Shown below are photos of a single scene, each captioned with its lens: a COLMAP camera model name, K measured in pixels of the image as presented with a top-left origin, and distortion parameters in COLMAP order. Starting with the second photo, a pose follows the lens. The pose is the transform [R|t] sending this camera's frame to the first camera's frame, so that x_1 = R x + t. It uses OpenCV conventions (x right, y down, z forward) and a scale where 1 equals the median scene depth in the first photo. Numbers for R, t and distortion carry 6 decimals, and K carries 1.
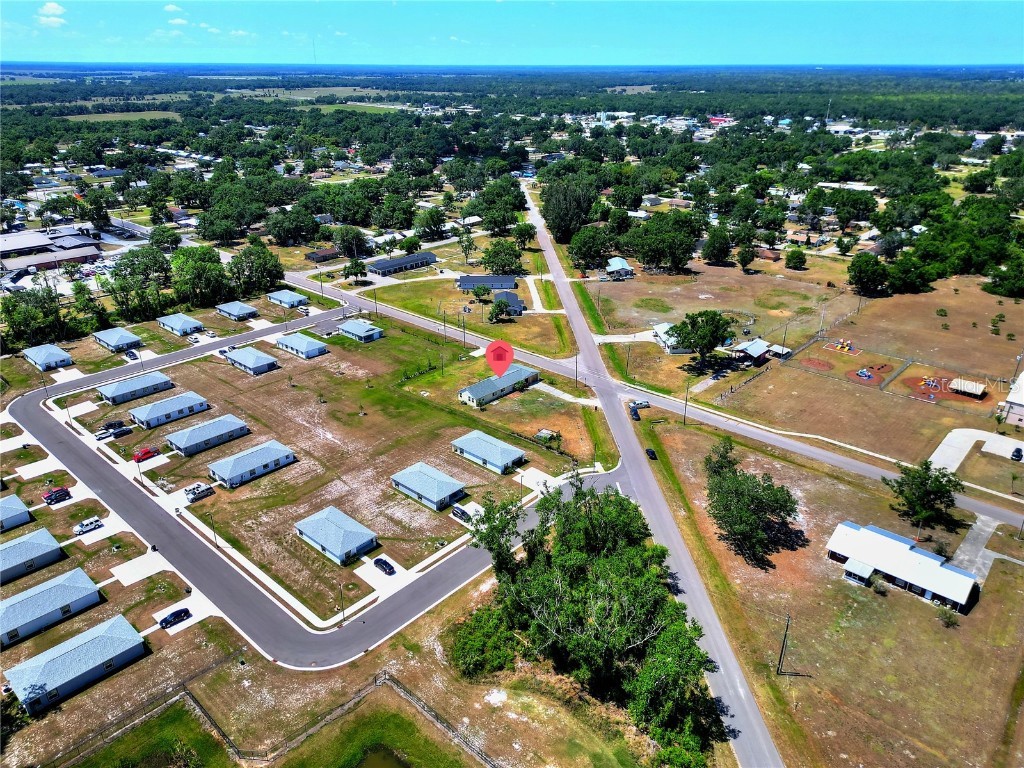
lens RADIAL K [[717.3, 0, 510.0], [0, 717.3, 378.3], [0, 0, 1]] dist [0.096305, -0.114510]
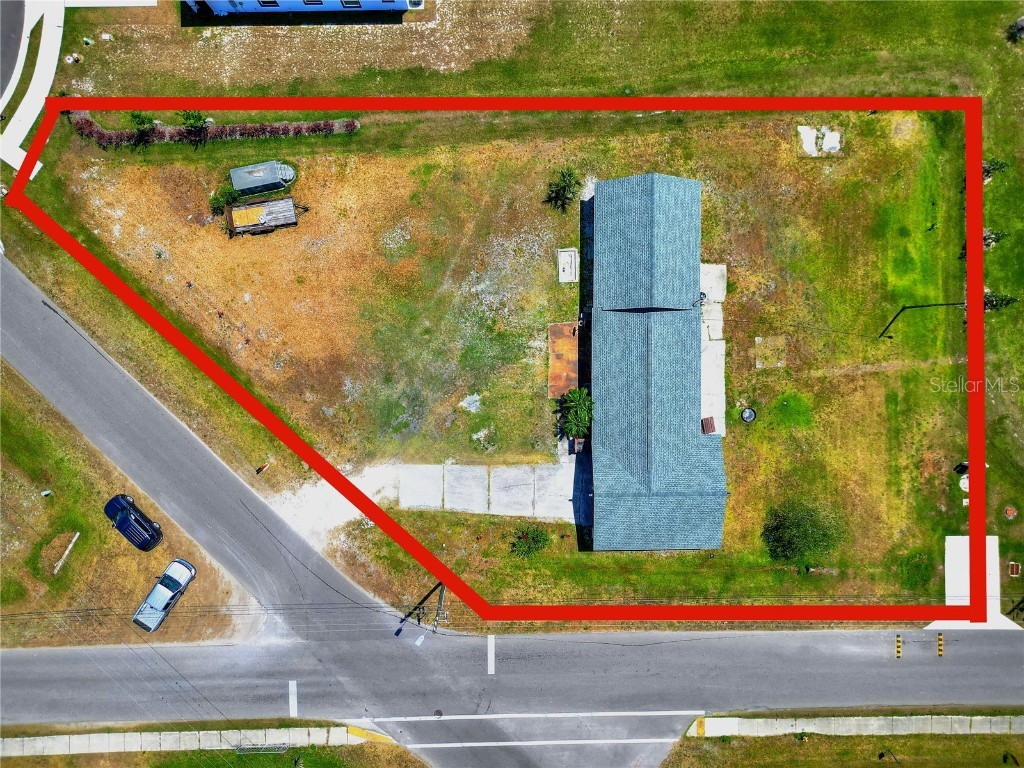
lens RADIAL K [[717.3, 0, 510.0], [0, 717.3, 378.3], [0, 0, 1]] dist [0.096305, -0.114510]
pose [[-0.726249, 0.687394, 0.007191, 0.021324], [-0.274435, -0.299507, 0.913773, -0.206137], [0.630276, 0.661653, 0.406162, 0.821388]]
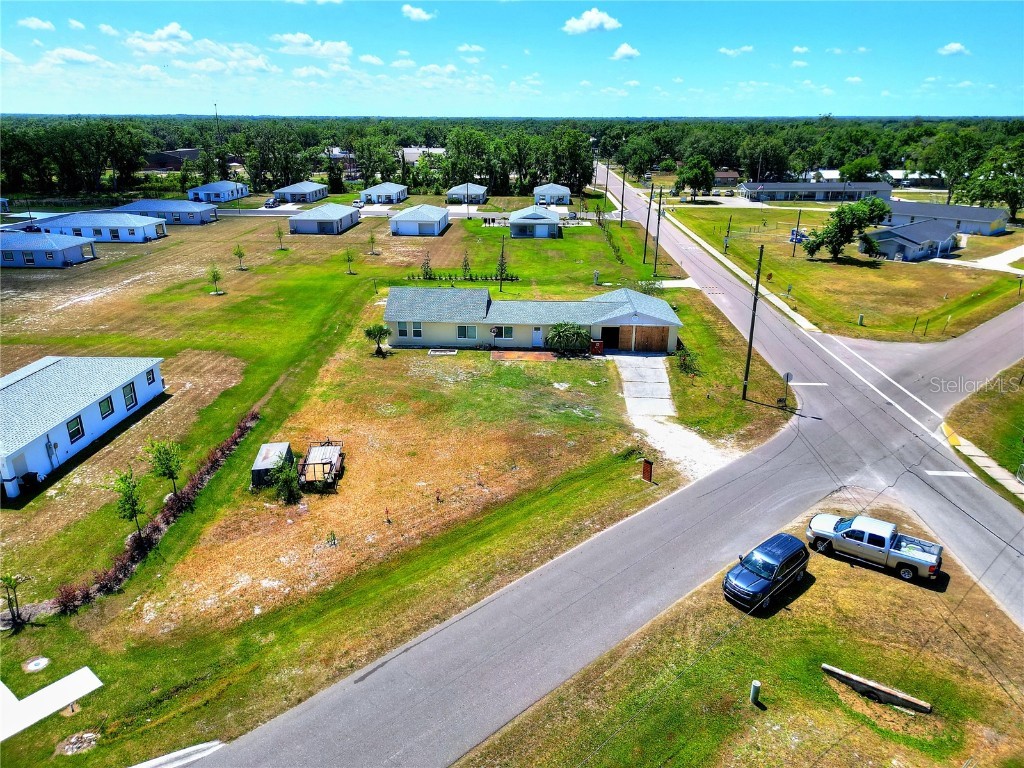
lens RADIAL K [[717.3, 0, 510.0], [0, 717.3, 378.3], [0, 0, 1]] dist [0.096305, -0.114510]
pose [[0.641049, 0.259037, -0.722465, 0.214067], [-0.305845, 0.949571, 0.069087, 0.012262], [0.703928, 0.176675, 0.687947, 0.729670]]
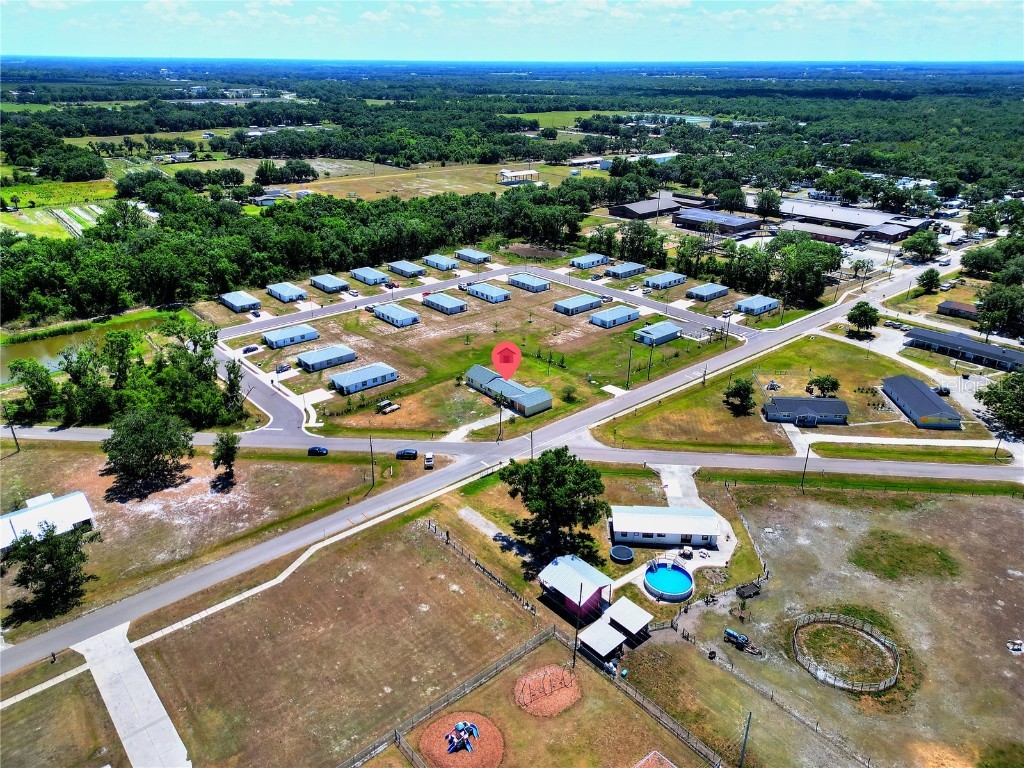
lens RADIAL K [[717.3, 0, 510.0], [0, 717.3, 378.3], [0, 0, 1]] dist [0.096305, -0.114510]
pose [[-0.120637, 0.397589, -0.909599, 0.784330], [-0.400287, 0.819013, 0.411082, -0.369325], [0.908414, 0.413693, 0.060347, 0.893716]]
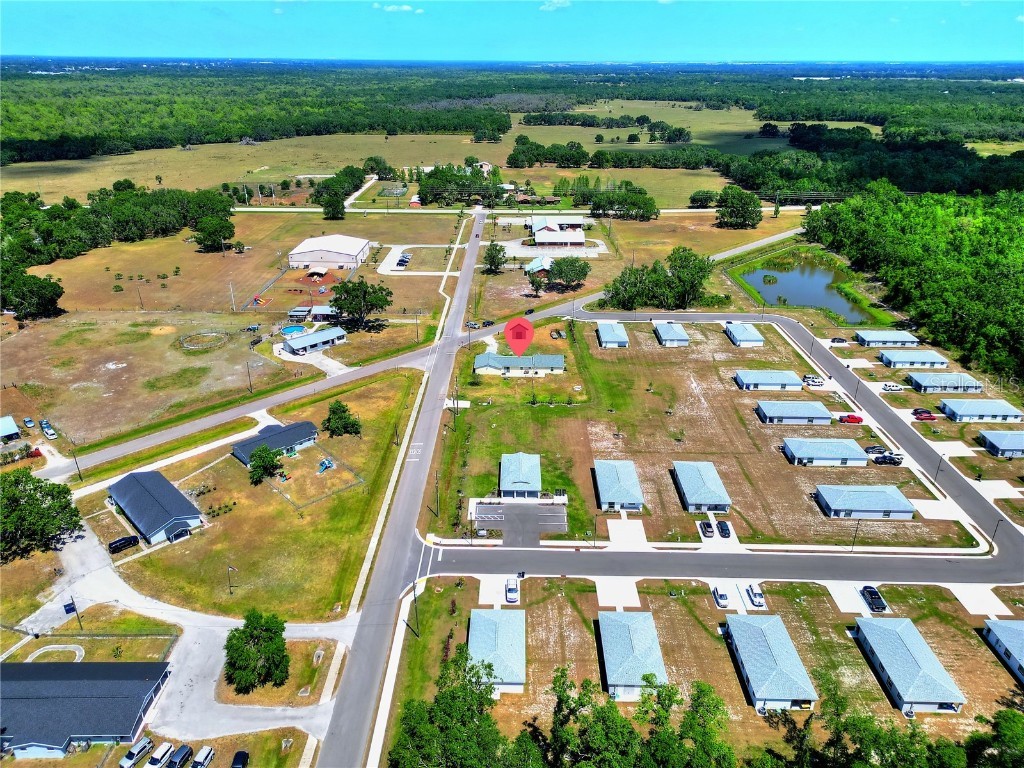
lens RADIAL K [[717.3, 0, 510.0], [0, 717.3, 378.3], [0, 0, 1]] dist [0.096305, -0.114510]
pose [[-0.662406, -0.307254, 0.683237, -0.691864], [0.293670, 0.732527, 0.614136, -0.593870], [-0.689185, 0.607453, -0.394999, 1.362302]]
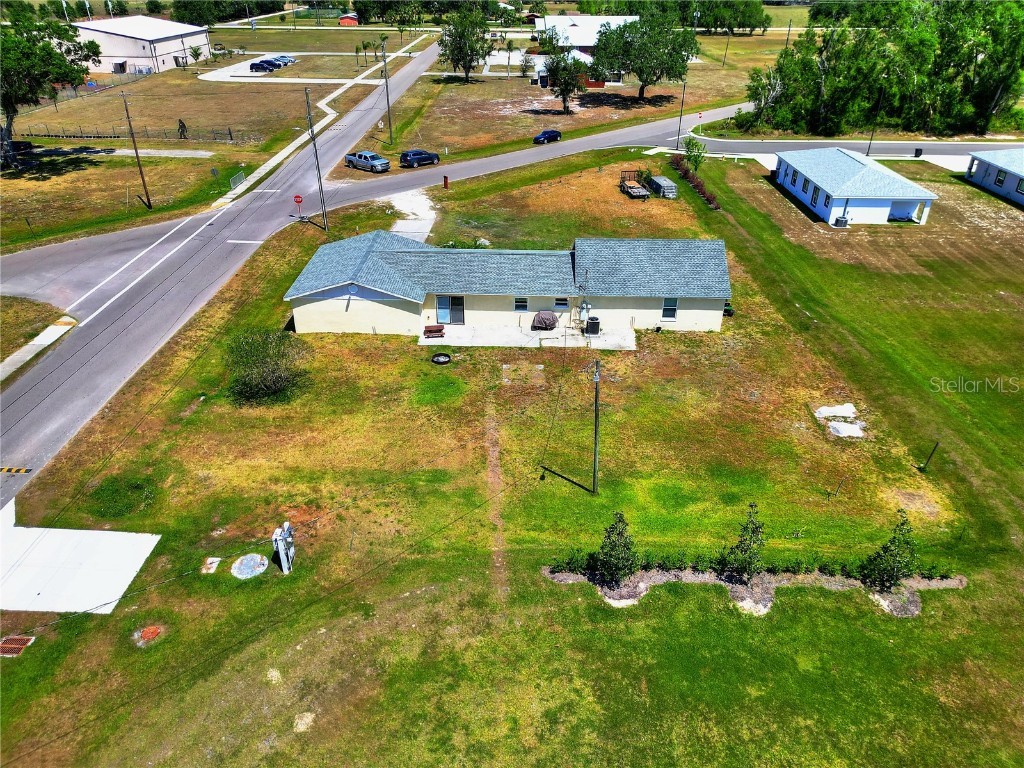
lens RADIAL K [[717.3, 0, 510.0], [0, 717.3, 378.3], [0, 0, 1]] dist [0.096305, -0.114510]
pose [[-0.657965, -0.376581, 0.652126, -0.166161], [0.292731, 0.669971, 0.682238, -0.122263], [-0.693823, 0.639786, -0.330580, 1.038419]]
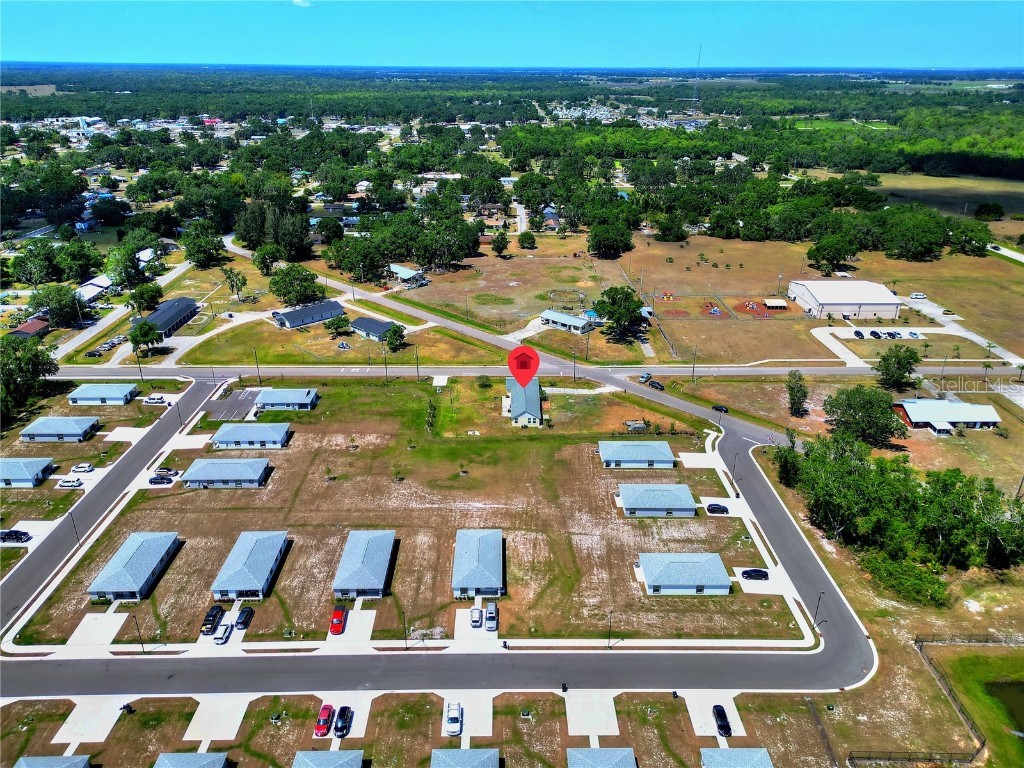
lens RADIAL K [[713.4, 0, 508.3], [0, 713.4, 386.0], [0, 0, 1]] dist [0.069279, -0.057389]
pose [[0.730964, -0.276002, 0.624111, -0.587477], [0.268977, 0.957049, 0.108209, -0.112273], [-0.627170, 0.088775, 0.773806, 0.260817]]
